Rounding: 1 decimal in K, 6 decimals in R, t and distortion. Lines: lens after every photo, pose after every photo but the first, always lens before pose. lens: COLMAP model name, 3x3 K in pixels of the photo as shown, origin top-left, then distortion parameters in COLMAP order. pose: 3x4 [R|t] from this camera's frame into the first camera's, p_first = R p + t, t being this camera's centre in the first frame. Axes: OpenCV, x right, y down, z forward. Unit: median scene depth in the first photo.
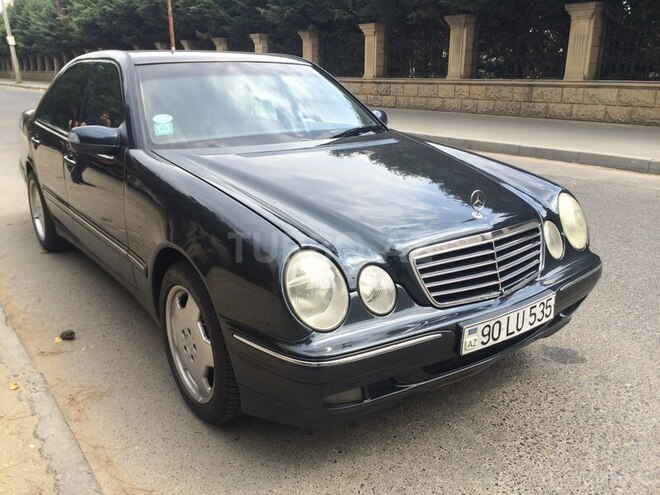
lens RADIAL K [[562.3, 0, 330.0], [0, 562.3, 247.5], [0, 0, 1]] dist [-0.002809, -0.002266]
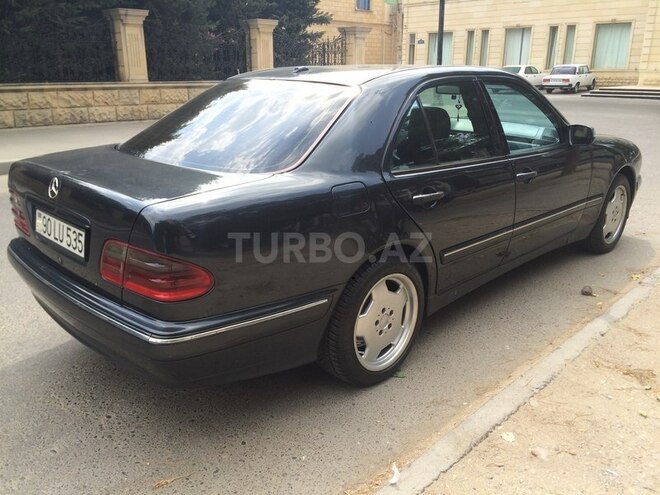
lens RADIAL K [[562.3, 0, 330.0], [0, 562.3, 247.5], [0, 0, 1]] dist [-0.002809, -0.002266]
pose [[-0.128219, -0.293584, 0.947295, -0.732975], [0.298729, 0.899384, 0.319169, -0.248386], [-0.945685, 0.323908, -0.027616, 0.789096]]
